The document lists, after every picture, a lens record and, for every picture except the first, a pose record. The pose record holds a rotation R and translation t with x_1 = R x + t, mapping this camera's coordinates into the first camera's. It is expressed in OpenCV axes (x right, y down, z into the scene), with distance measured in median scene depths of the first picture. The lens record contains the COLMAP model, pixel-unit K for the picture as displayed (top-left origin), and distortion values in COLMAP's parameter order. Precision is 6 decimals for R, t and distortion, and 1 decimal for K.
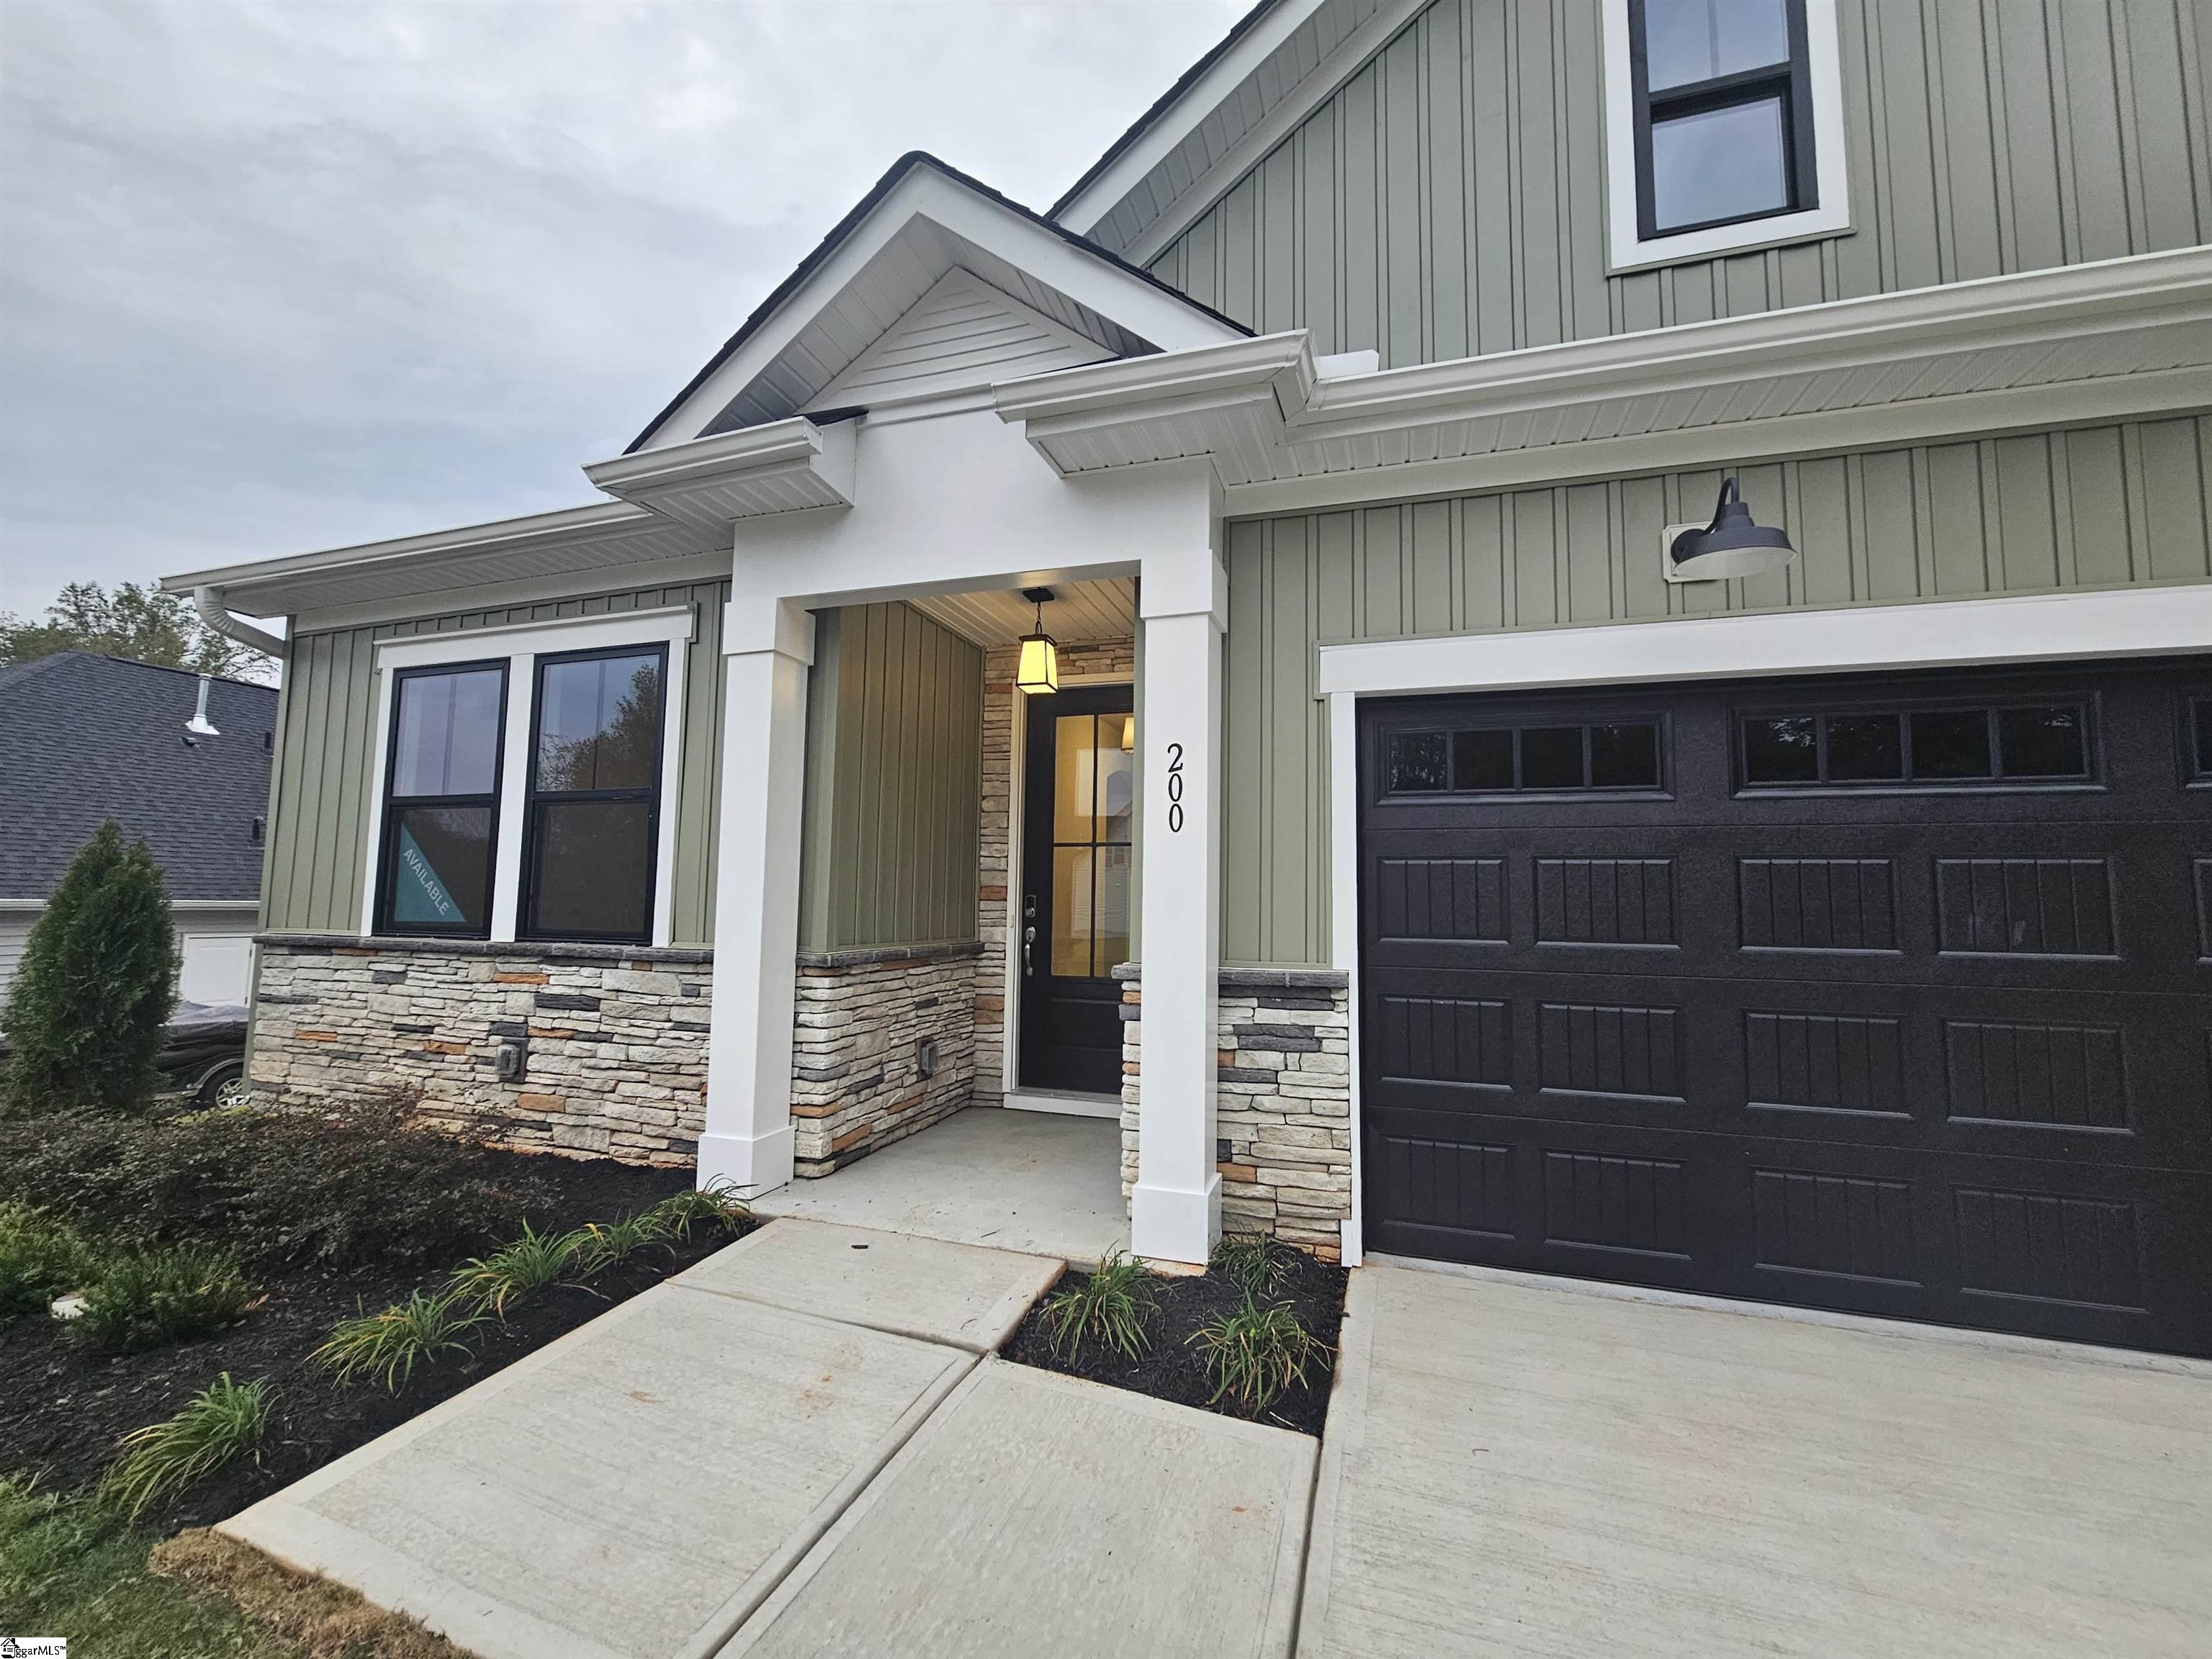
lens RADIAL K [[899.9, 0, 1113.6], [0, 899.9, 825.5], [0, 0, 1]] dist [0.001349, 0.000088]
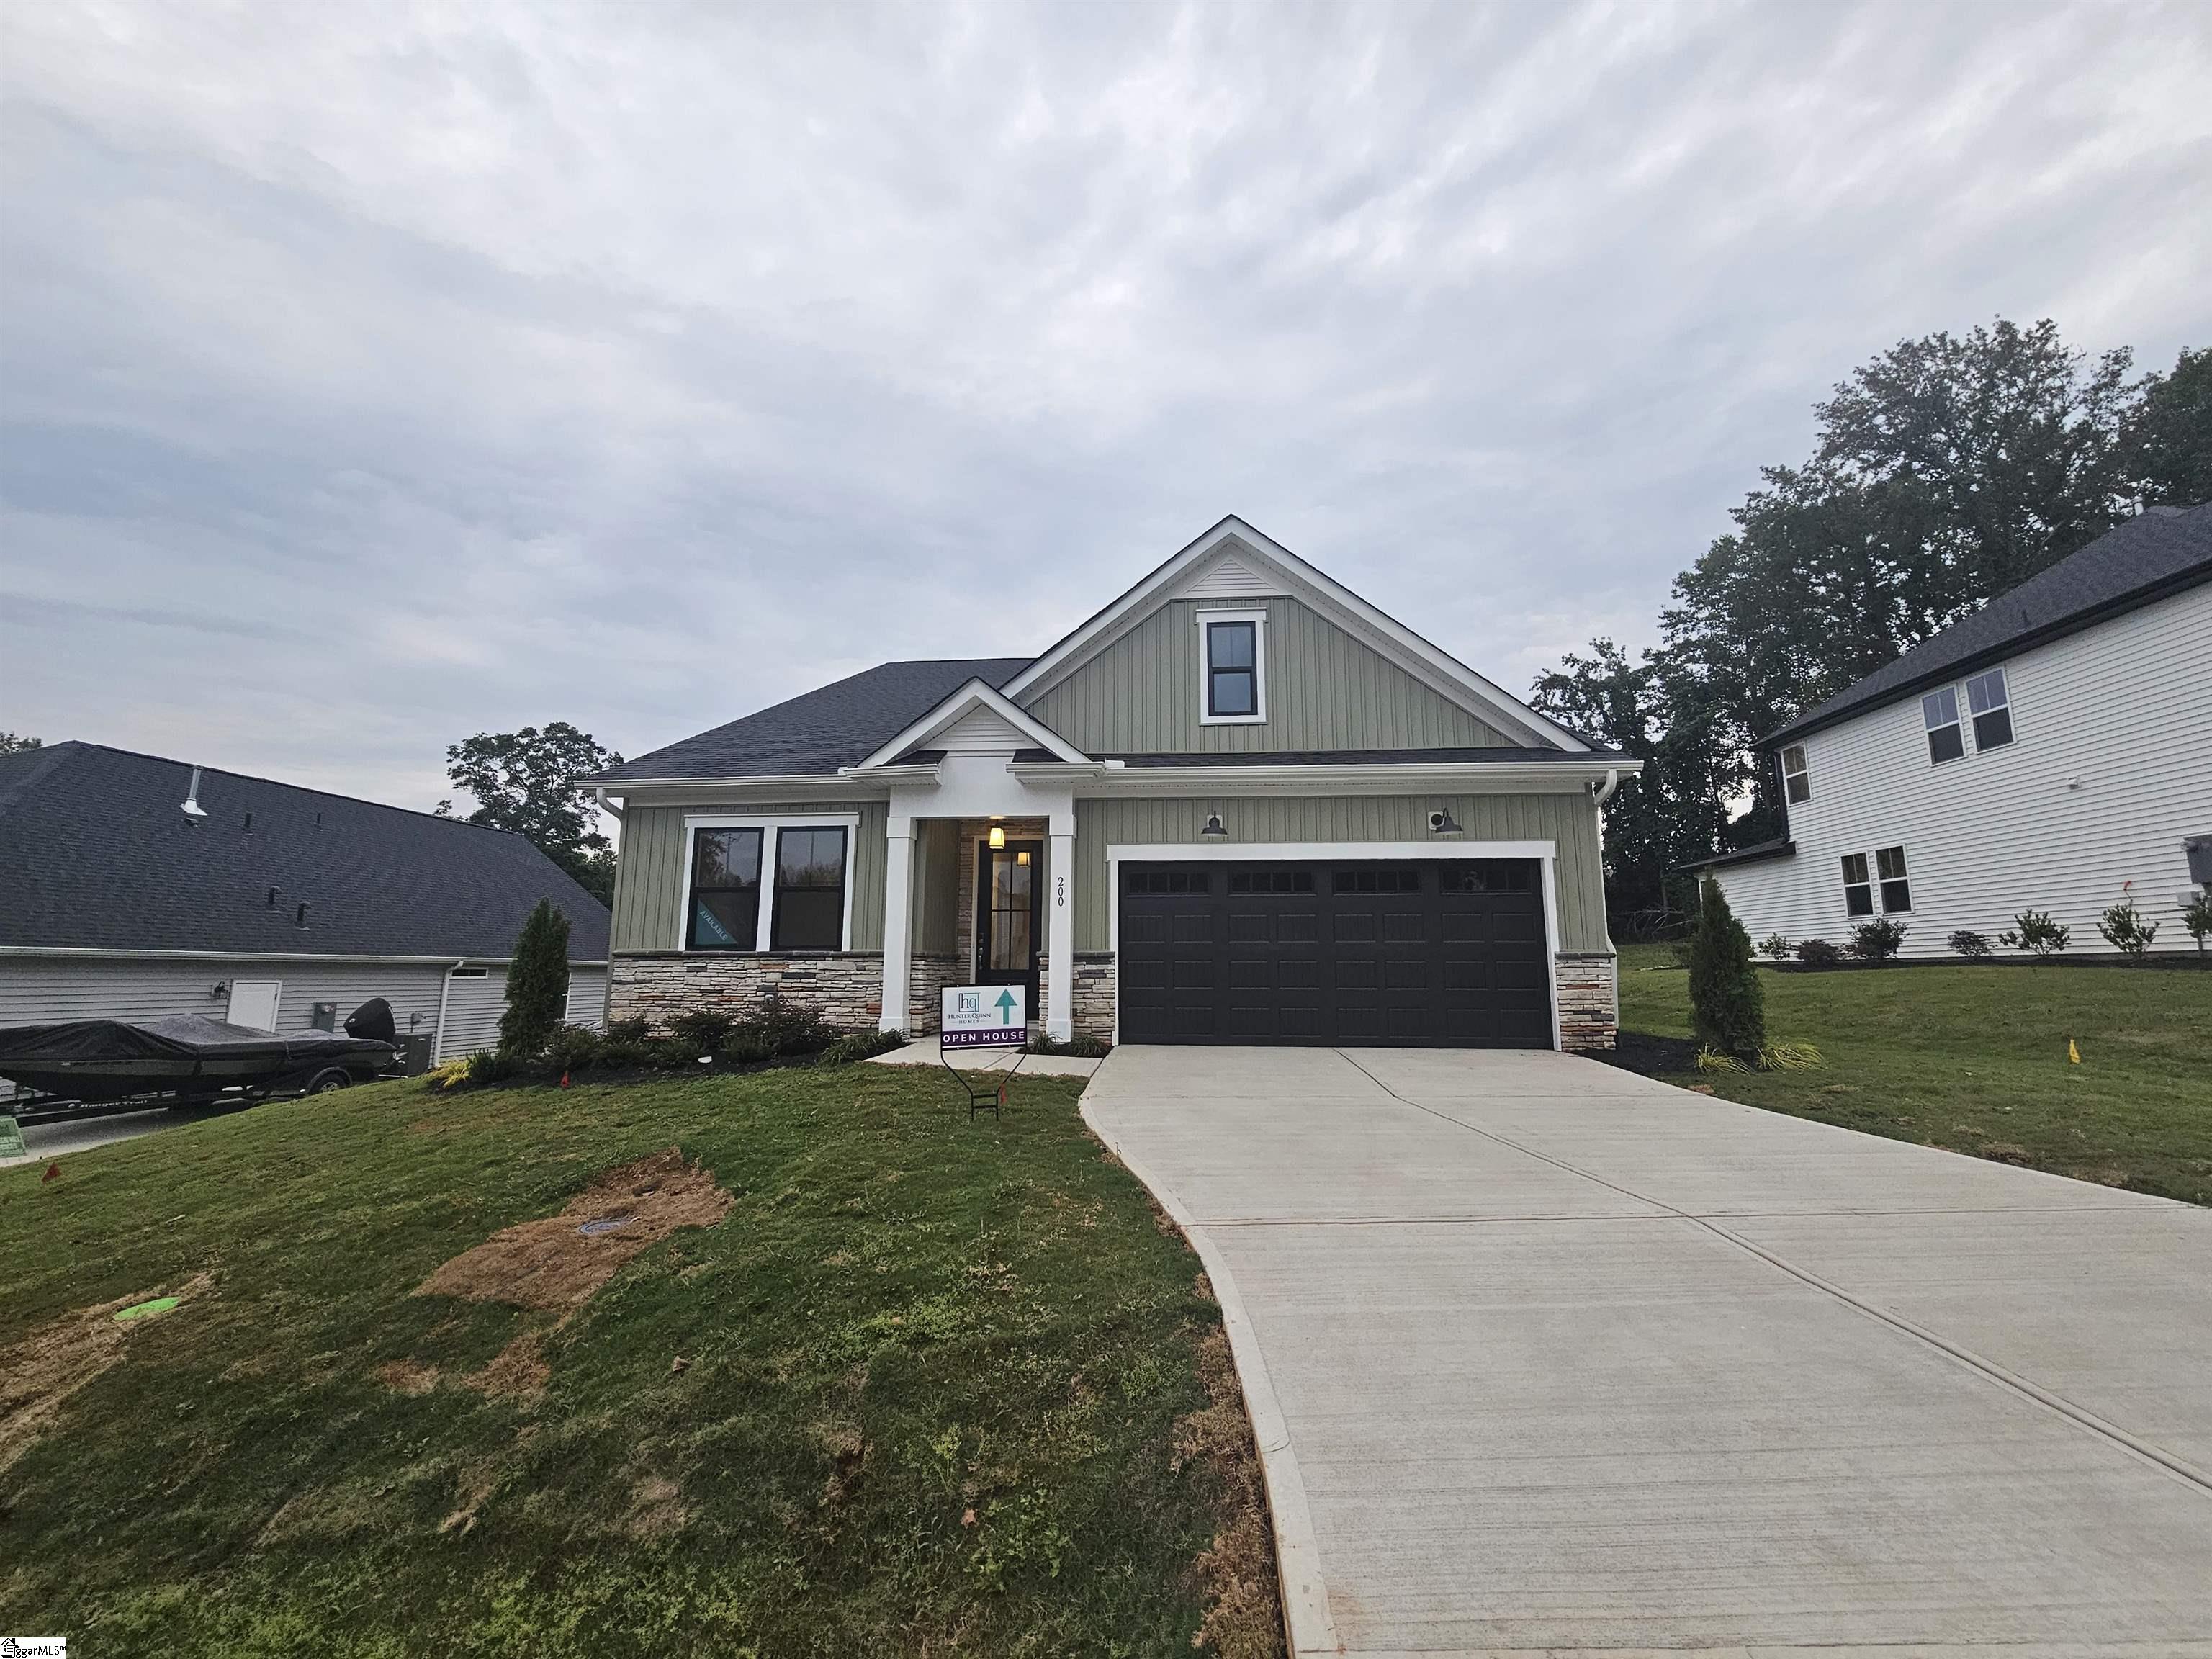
lens RADIAL K [[899.9, 0, 1113.6], [0, 899.9, 825.5], [0, 0, 1]] dist [0.001349, 0.000088]
pose [[0.975629, 0.024916, 0.218005, -0.331726], [-0.008266, 0.997001, -0.076951, -0.024452], [-0.219269, 0.073274, 0.972909, -1.575702]]
